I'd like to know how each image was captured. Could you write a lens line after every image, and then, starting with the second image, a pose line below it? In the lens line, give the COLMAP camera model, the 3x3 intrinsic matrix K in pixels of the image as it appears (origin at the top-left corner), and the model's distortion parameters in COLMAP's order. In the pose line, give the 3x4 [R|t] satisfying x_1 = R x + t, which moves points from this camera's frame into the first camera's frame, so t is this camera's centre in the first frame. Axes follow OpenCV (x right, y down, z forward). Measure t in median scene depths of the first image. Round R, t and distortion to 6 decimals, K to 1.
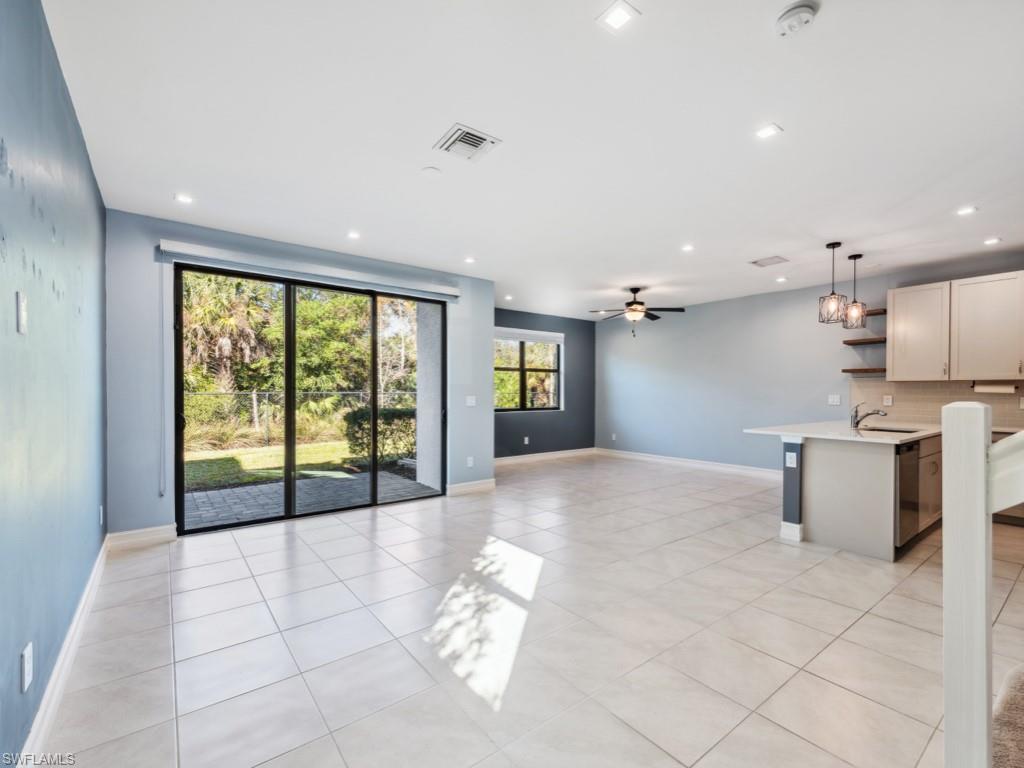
lens RADIAL K [[458.0, 0, 510.3], [0, 458.0, 395.9], [0, 0, 1]] dist [0.010976, 0.000230]
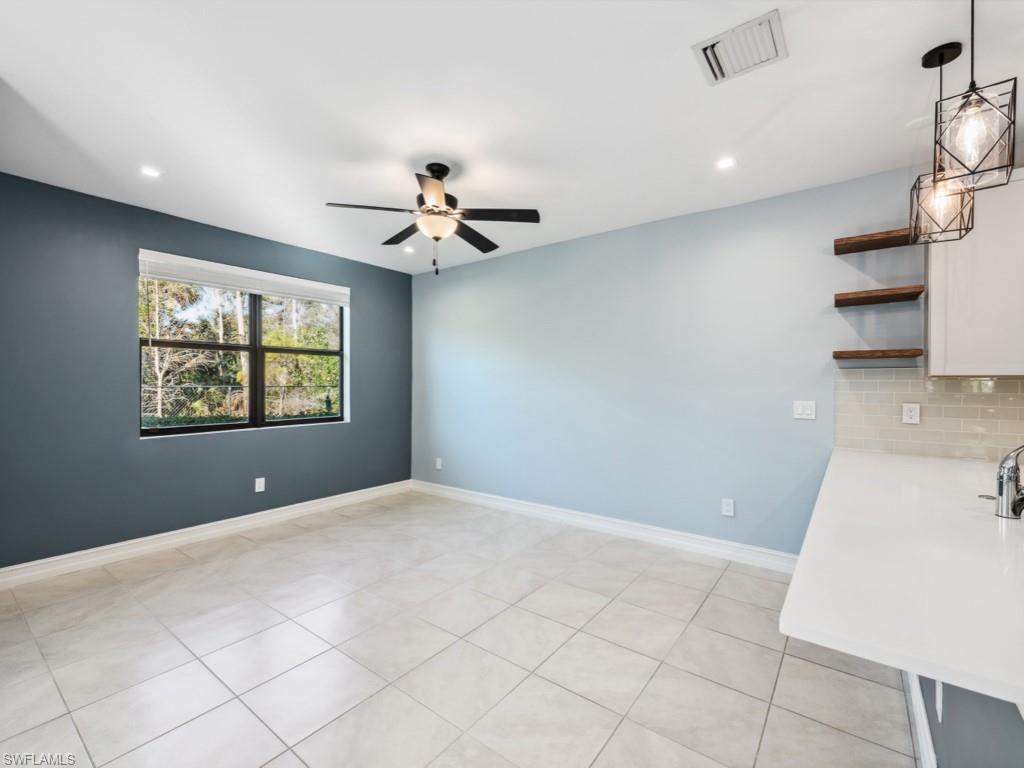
lens RADIAL K [[449.1, 0, 512.0], [0, 449.1, 384.0], [0, 0, 1]] dist [0.001669, 0.000084]
pose [[0.965823, 0.001879, 0.259197, 0.261805], [-0.000360, 0.999982, -0.005908, -0.019580], [-0.259203, 0.005613, 0.965807, 0.633222]]
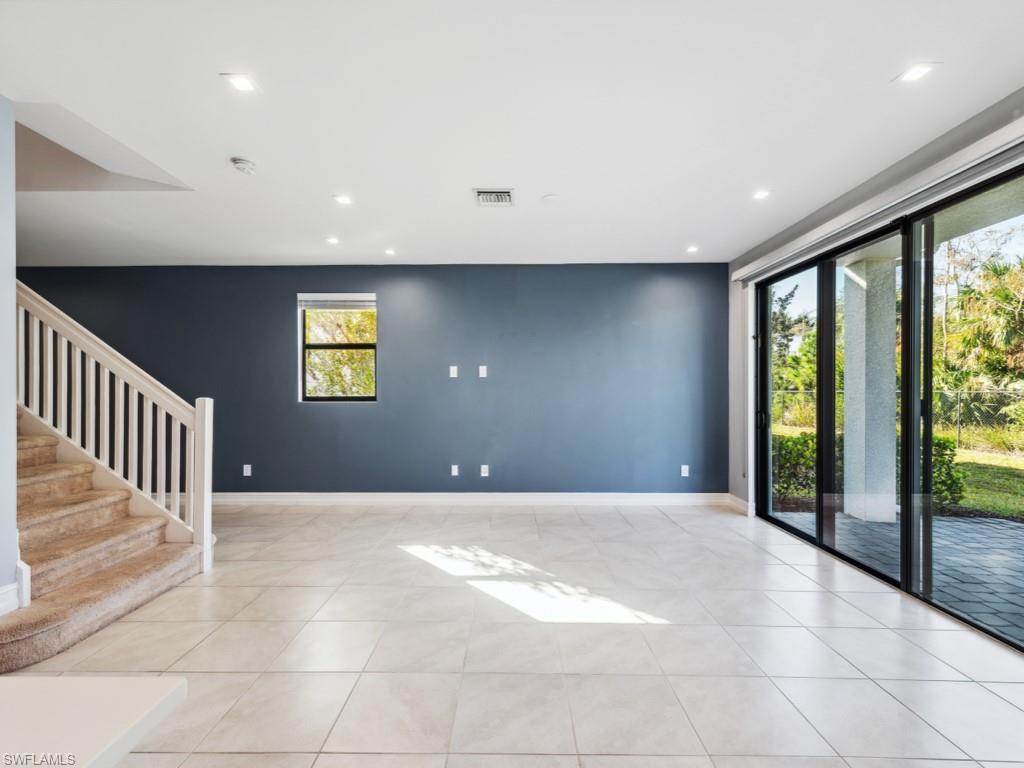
lens RADIAL K [[452.0, 0, 509.7], [0, 452.0, 390.2], [0, 0, 1]] dist [0.000491, -0.000600]
pose [[-0.617875, 0.000236, -0.786276, 0.415214], [-0.003486, 0.999989, 0.003039, -0.010633], [0.786269, 0.004618, -0.617868, 0.869209]]
